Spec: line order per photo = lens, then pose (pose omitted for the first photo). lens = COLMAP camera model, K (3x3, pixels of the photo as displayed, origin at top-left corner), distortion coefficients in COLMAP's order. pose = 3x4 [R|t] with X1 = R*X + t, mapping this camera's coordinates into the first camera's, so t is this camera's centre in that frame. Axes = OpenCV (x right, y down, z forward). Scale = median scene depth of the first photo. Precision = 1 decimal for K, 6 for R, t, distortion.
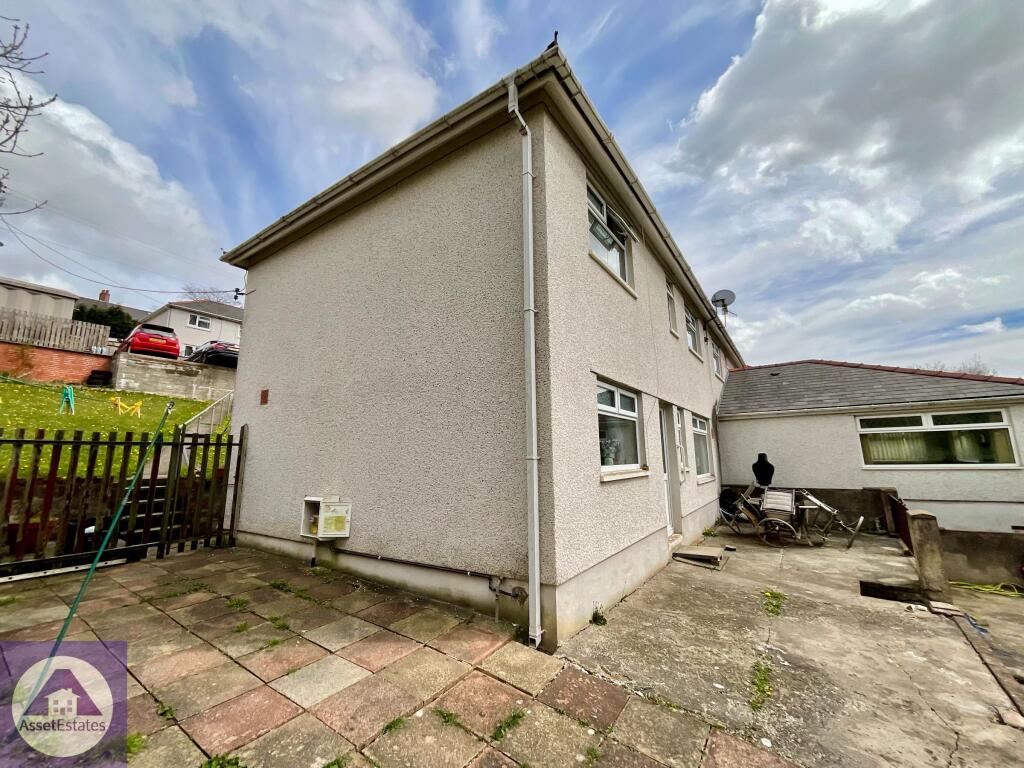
lens RADIAL K [[413.5, 0, 507.9], [0, 413.5, 380.6], [0, 0, 1]] dist [0.007324, 0.000900]
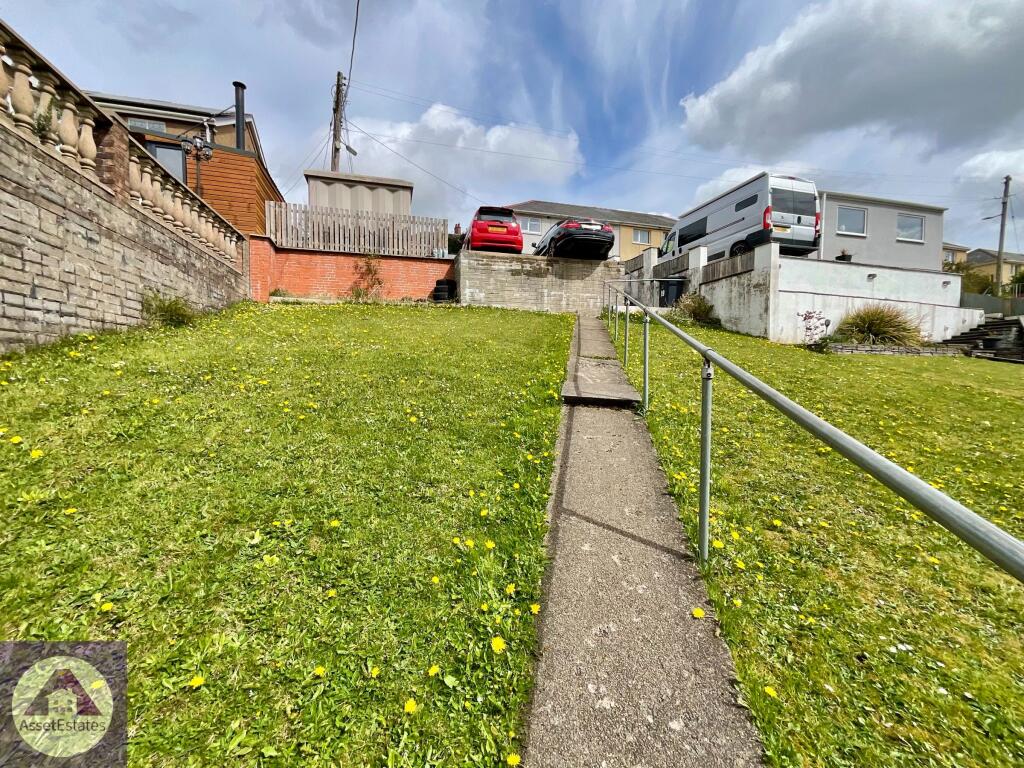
lens RADIAL K [[413.5, 0, 511.5], [0, 413.5, 379.3], [0, 0, 1]] dist [0.007324, 0.000900]
pose [[0.777313, 0.028224, -0.628481, -2.100107], [0.110203, 0.977438, 0.180196, 0.143283], [0.619387, -0.209329, 0.756664, 2.415299]]
